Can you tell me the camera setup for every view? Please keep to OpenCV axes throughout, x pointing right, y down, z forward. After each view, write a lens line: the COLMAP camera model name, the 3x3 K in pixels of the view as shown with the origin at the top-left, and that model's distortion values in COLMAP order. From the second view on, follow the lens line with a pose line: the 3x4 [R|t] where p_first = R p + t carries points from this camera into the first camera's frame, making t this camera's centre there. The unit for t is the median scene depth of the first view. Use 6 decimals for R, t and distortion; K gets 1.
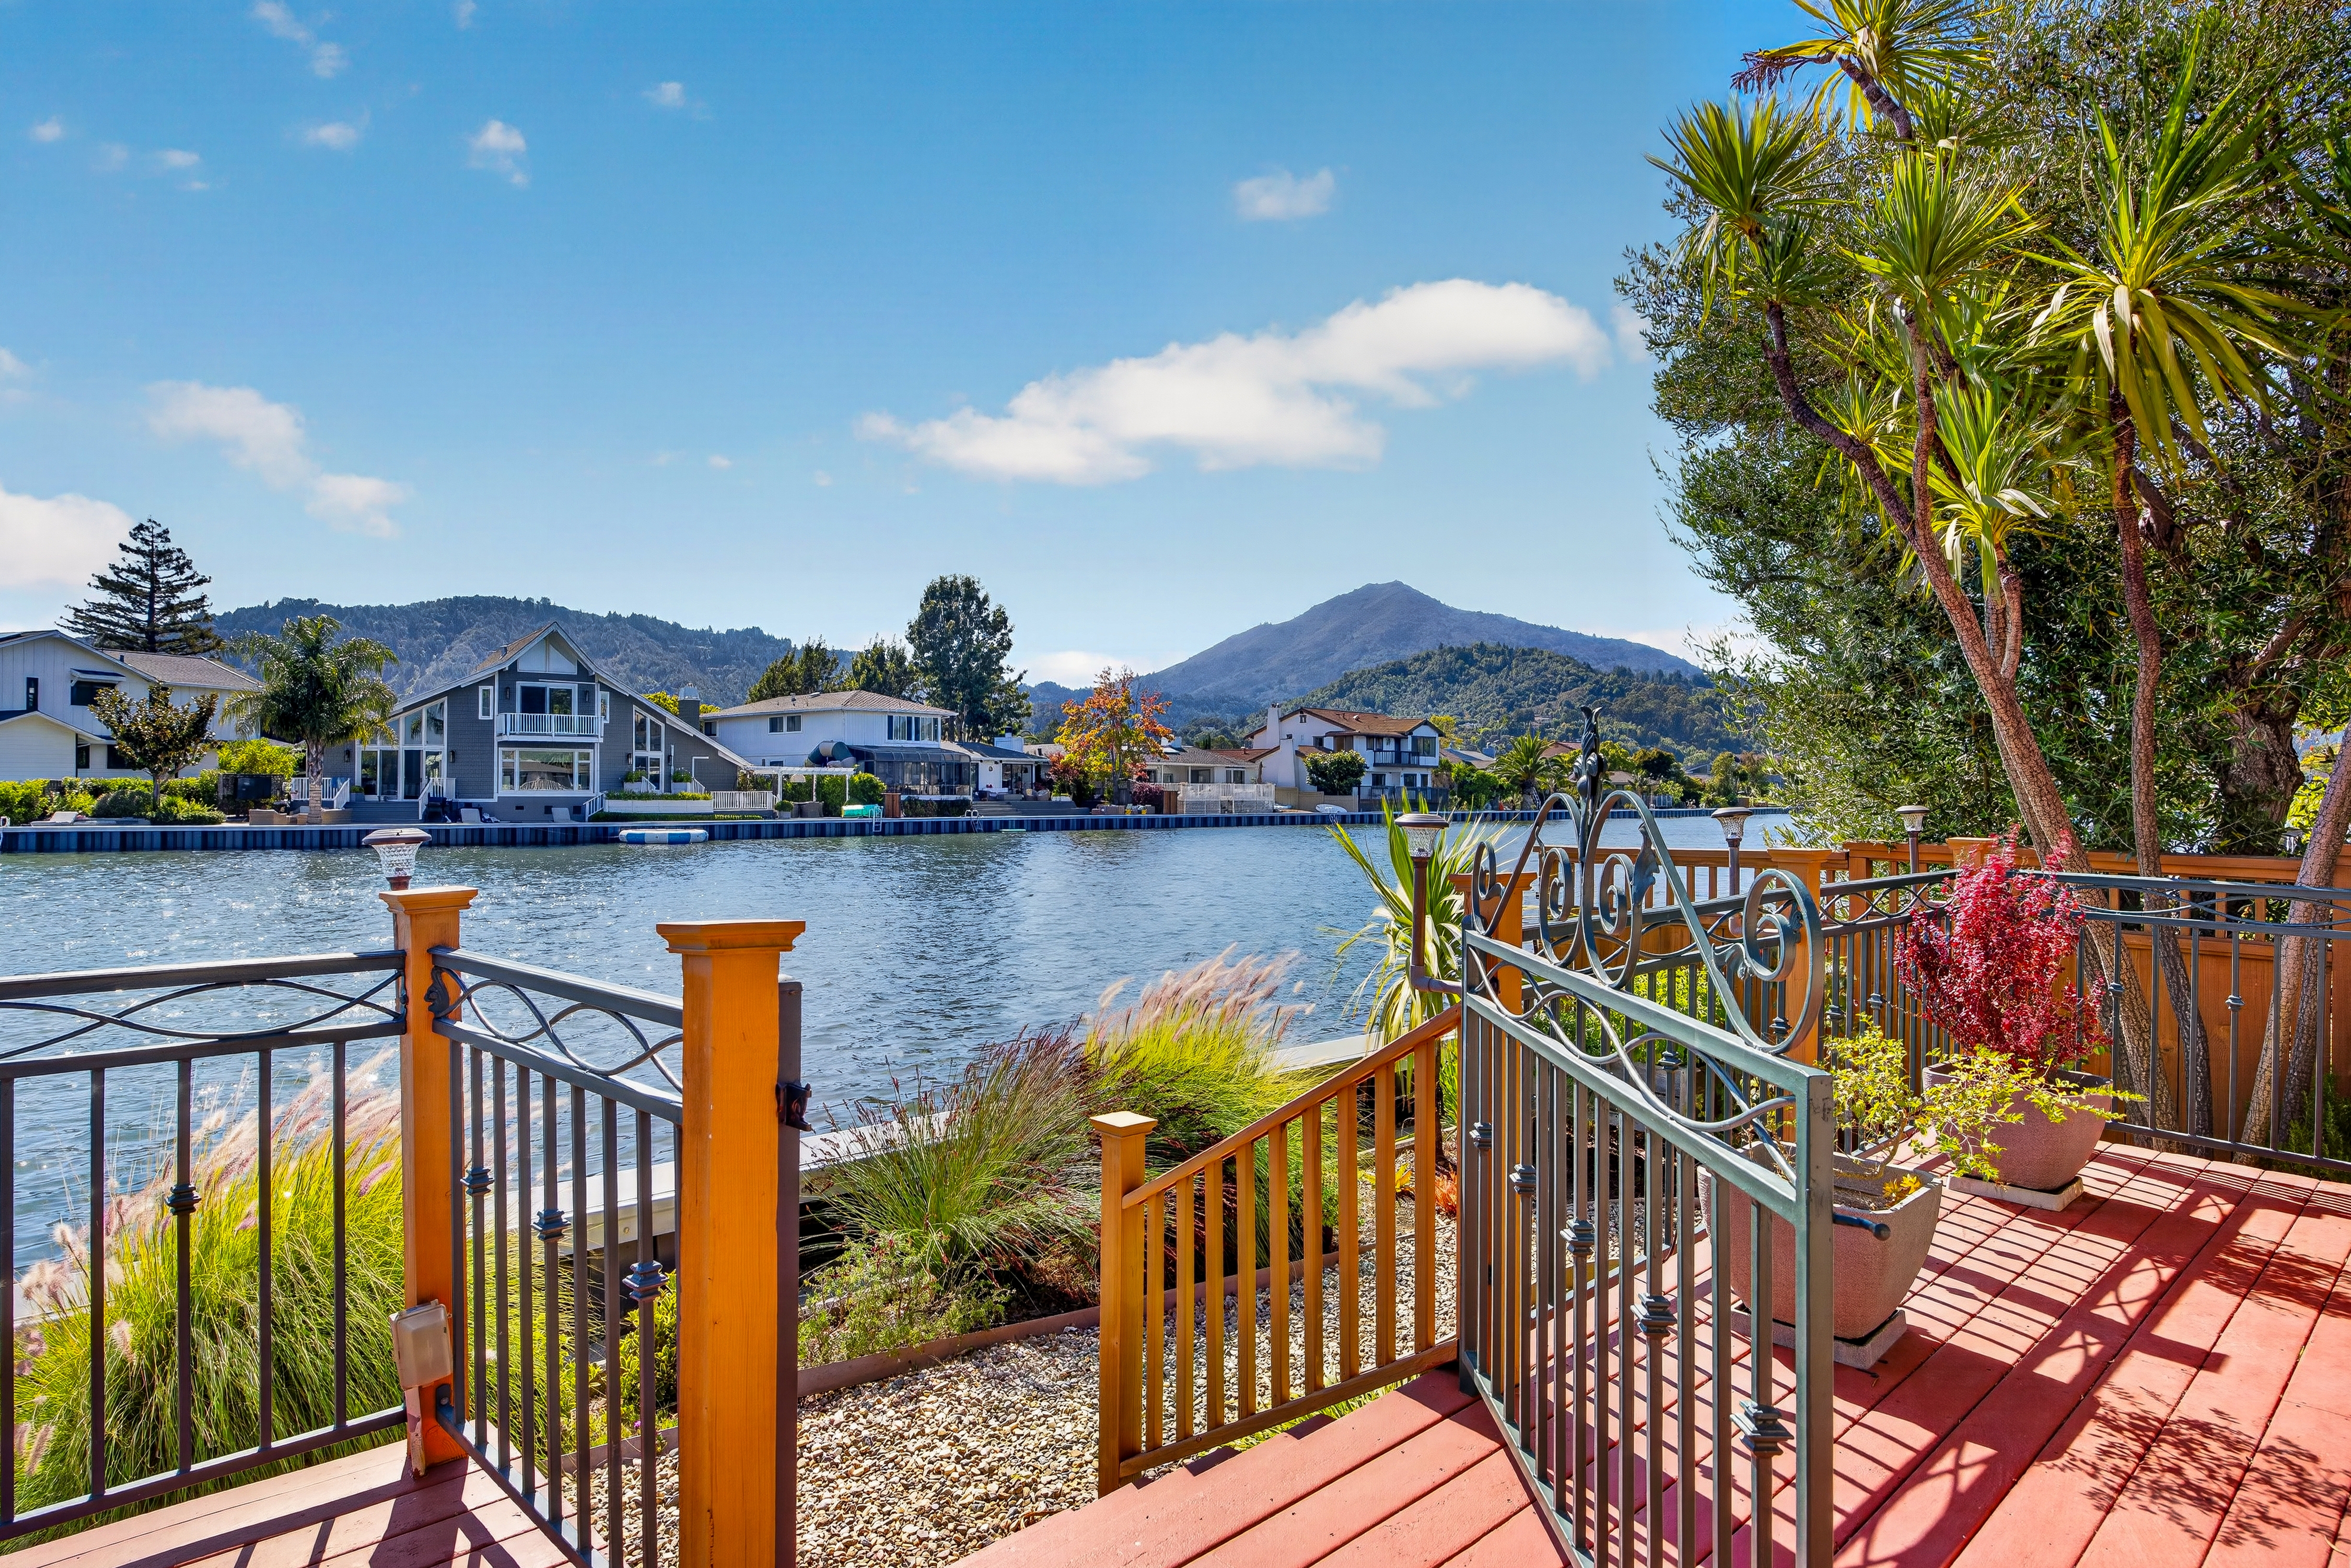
lens RADIAL K [[1311.7, 0, 1179.4], [0, 1311.7, 769.6], [0, 0, 1]] dist [0.000517, 0.000687]
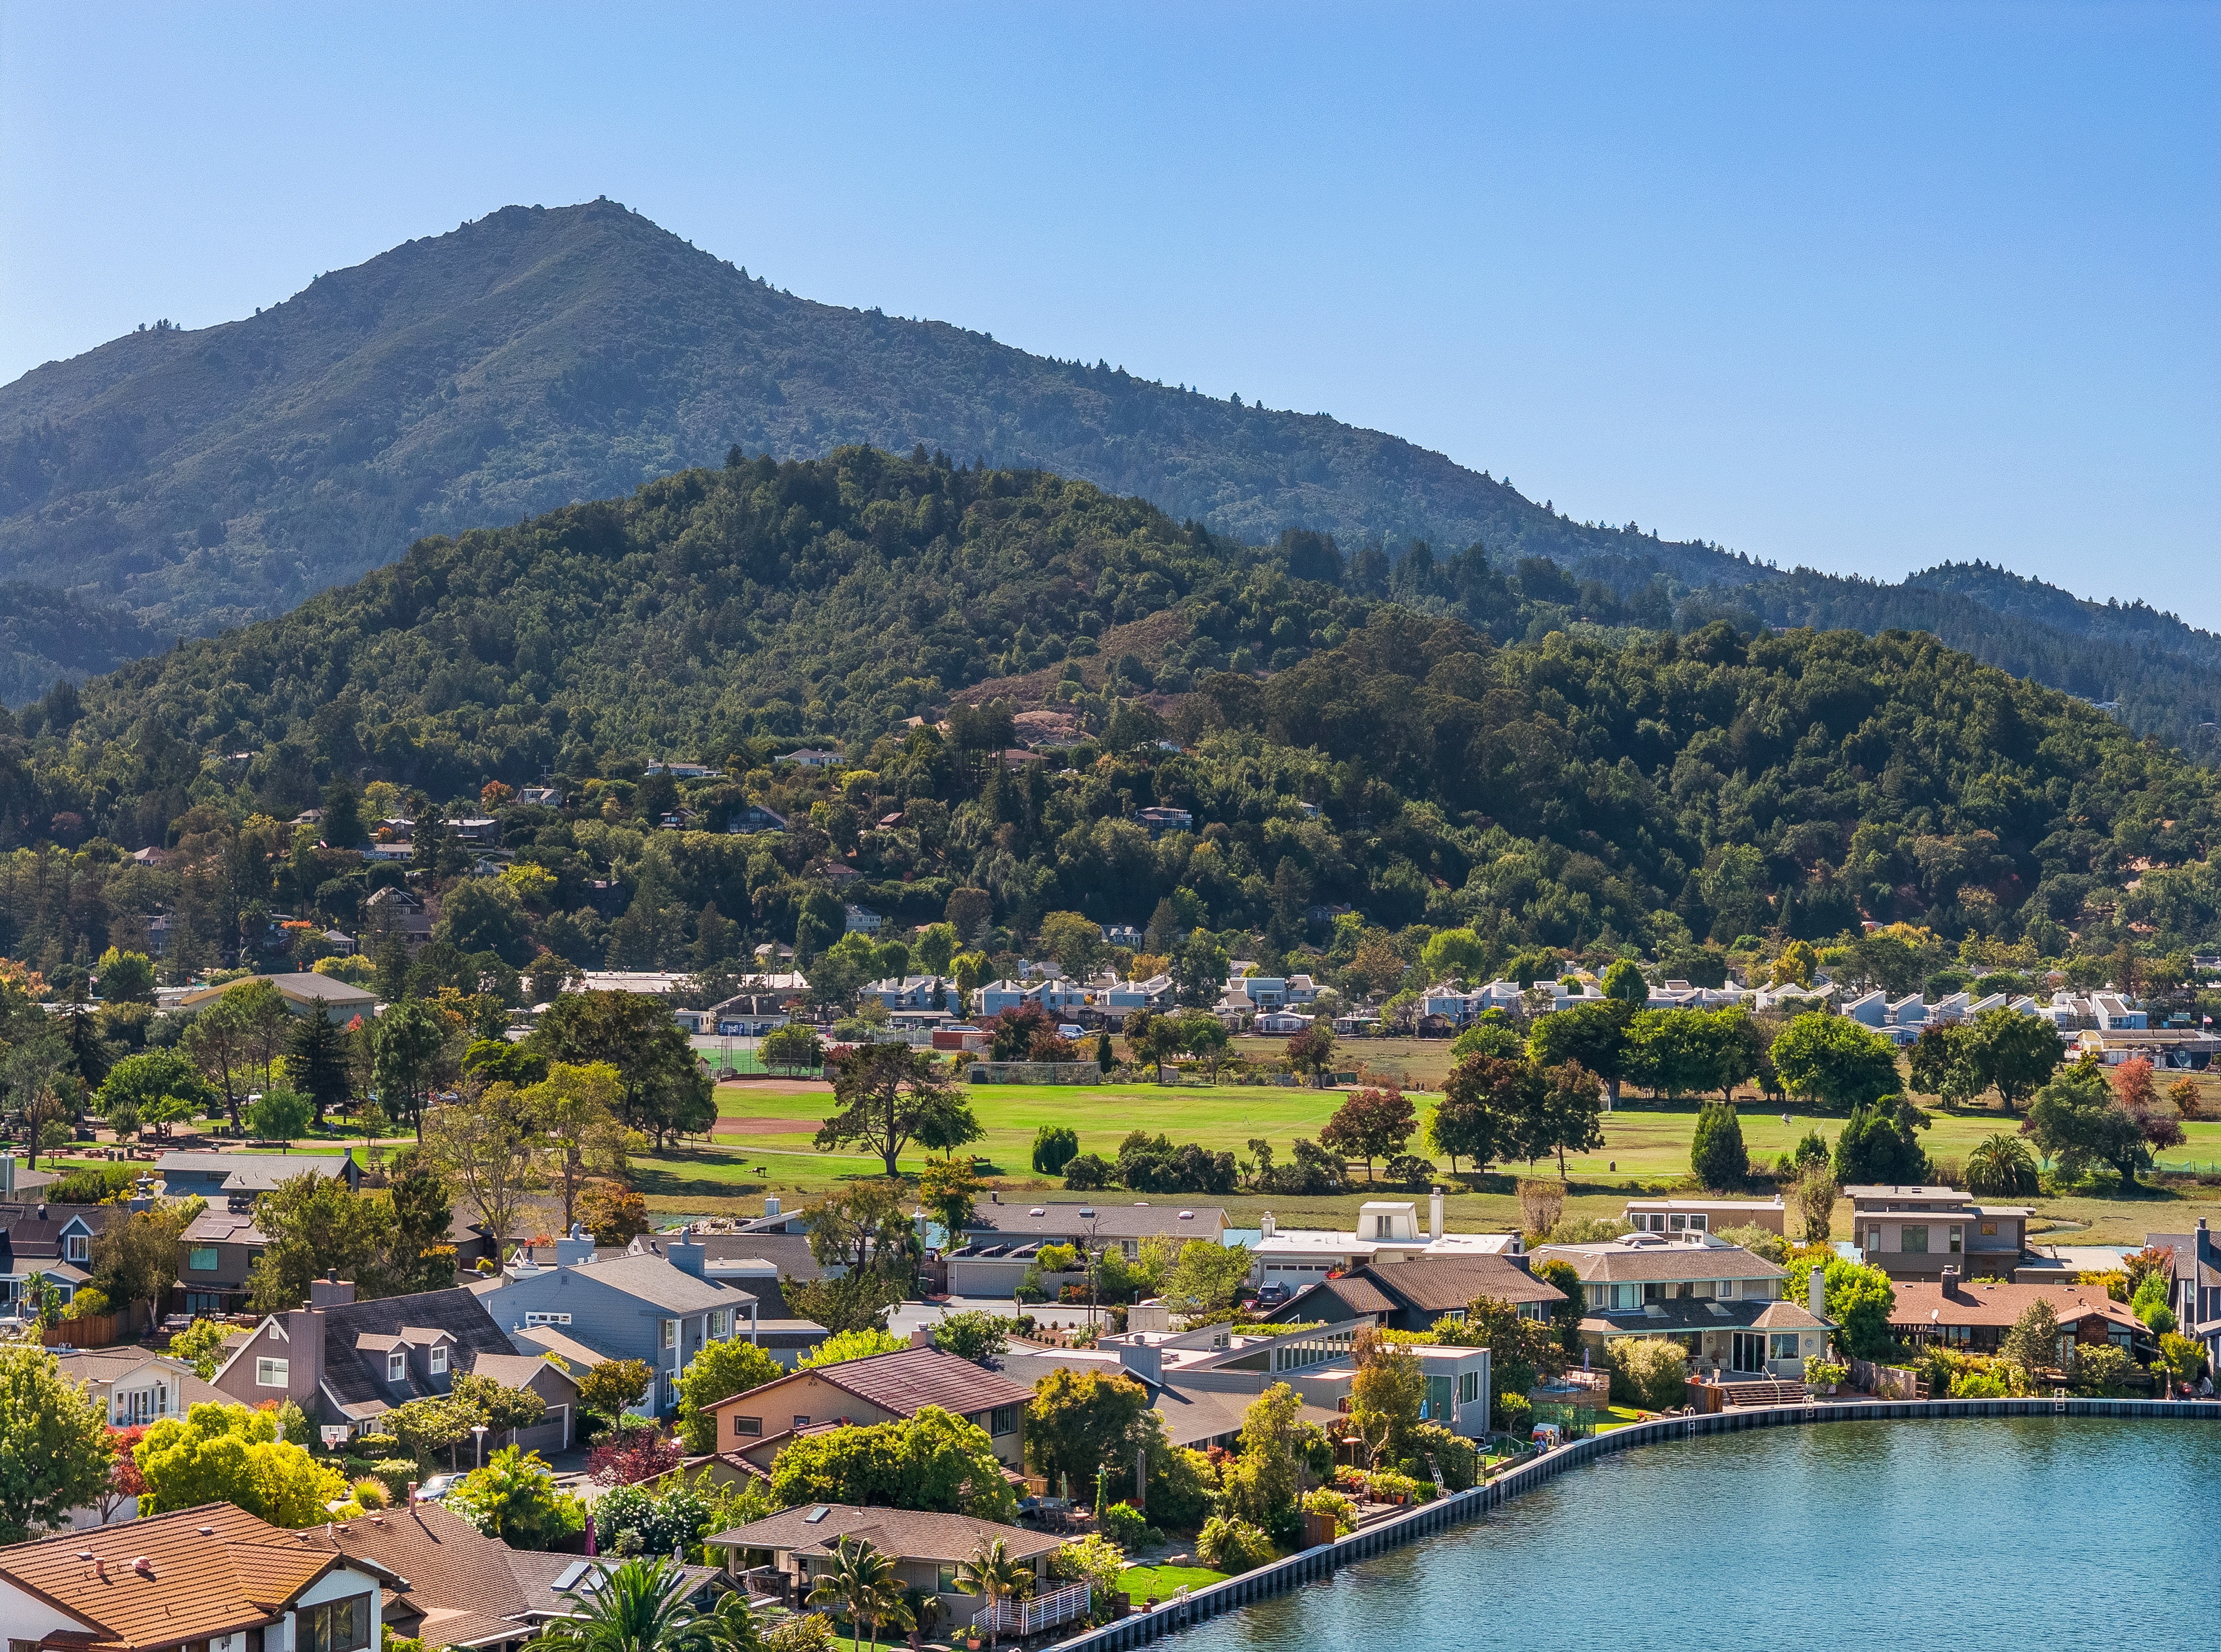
lens RADIAL K [[4460.7, 0, 1106.9], [0, 4460.7, 827.9], [0, 0, 1]] dist [-0.200953, 0.000000]
pose [[0.961711, 0.003789, 0.274041, 0.078538], [-0.003403, 0.999992, -0.001881, -0.321757], [-0.274046, 0.000877, 0.961716, -0.308115]]
